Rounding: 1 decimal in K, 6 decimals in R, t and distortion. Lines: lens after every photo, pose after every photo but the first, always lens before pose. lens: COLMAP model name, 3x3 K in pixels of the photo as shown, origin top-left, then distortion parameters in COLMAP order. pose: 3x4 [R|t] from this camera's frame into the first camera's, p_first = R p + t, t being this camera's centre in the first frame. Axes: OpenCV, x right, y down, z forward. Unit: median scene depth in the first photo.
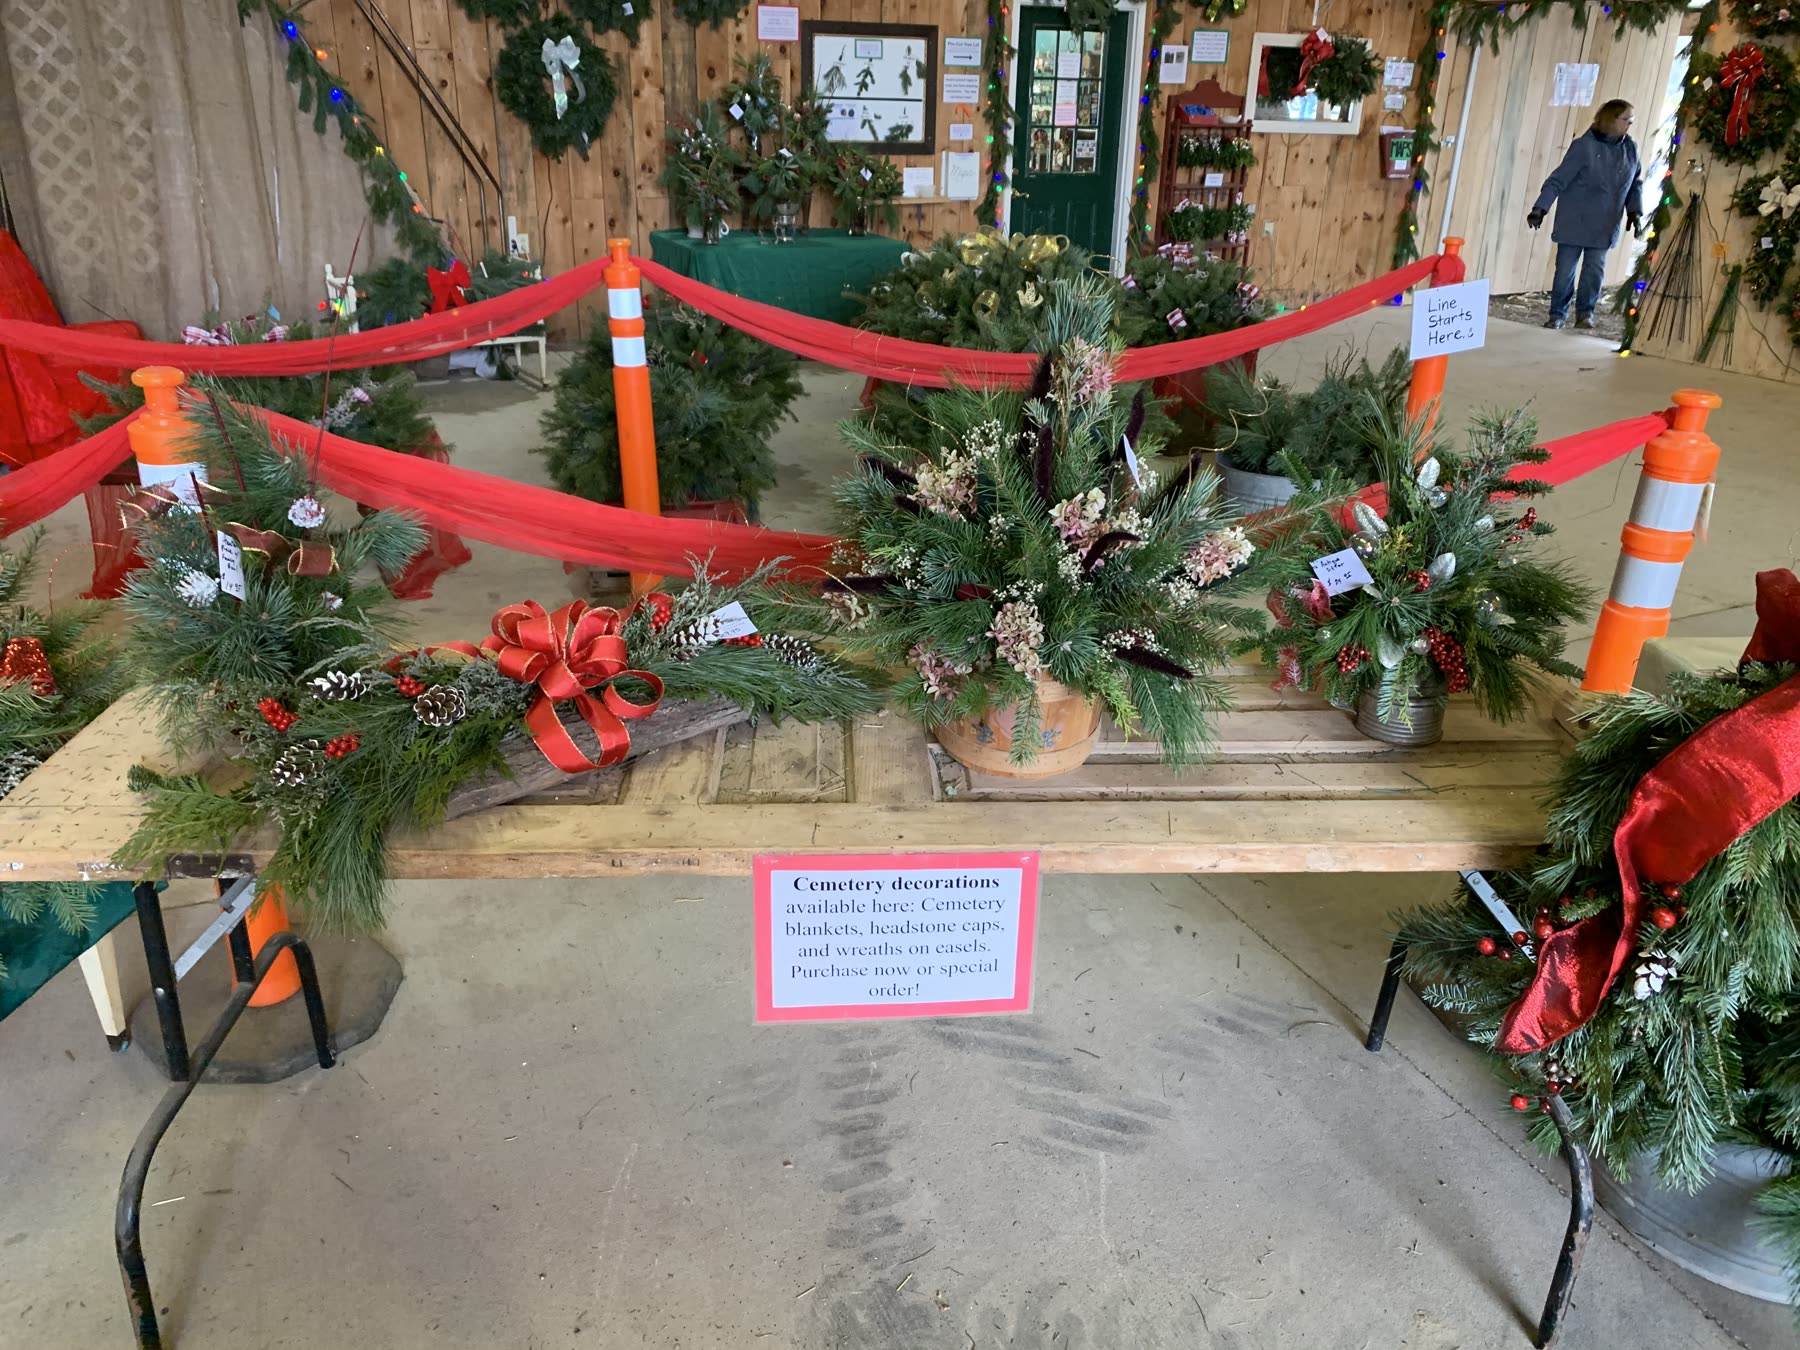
lens RADIAL K [[1357.1, 0, 898.4], [0, 1357.1, 668.7], [0, 0, 1]] dist [0.013546, -0.002663]
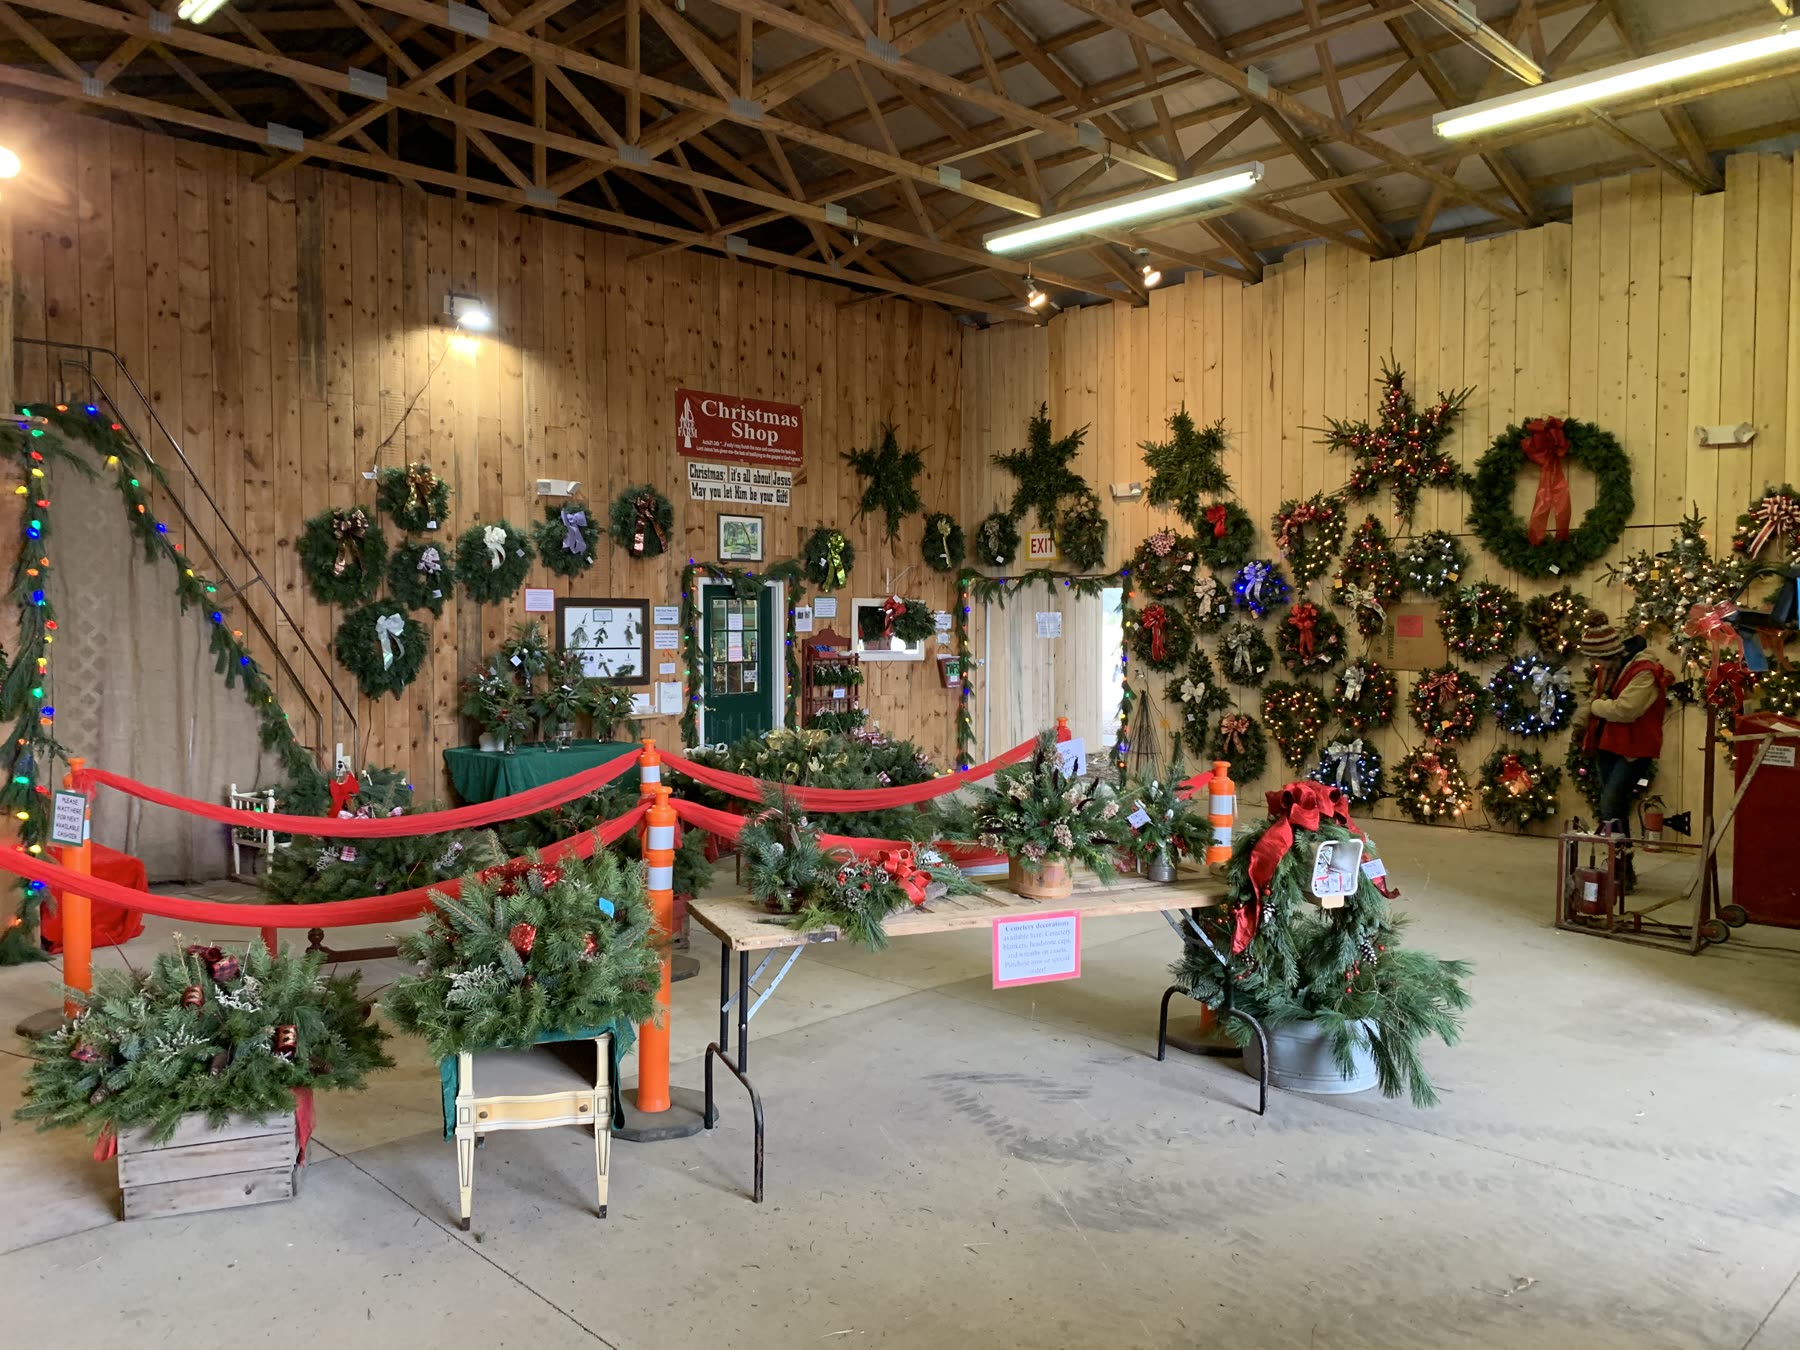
lens RADIAL K [[1357.1, 0, 901.3], [0, 1357.1, 672.2], [0, 0, 1]] dist [0.013546, -0.002663]
pose [[0.935320, -0.035297, 0.352038, -0.230853], [0.158081, 0.931861, -0.326567, 0.100763], [-0.316523, 0.361095, 0.877168, -0.295781]]
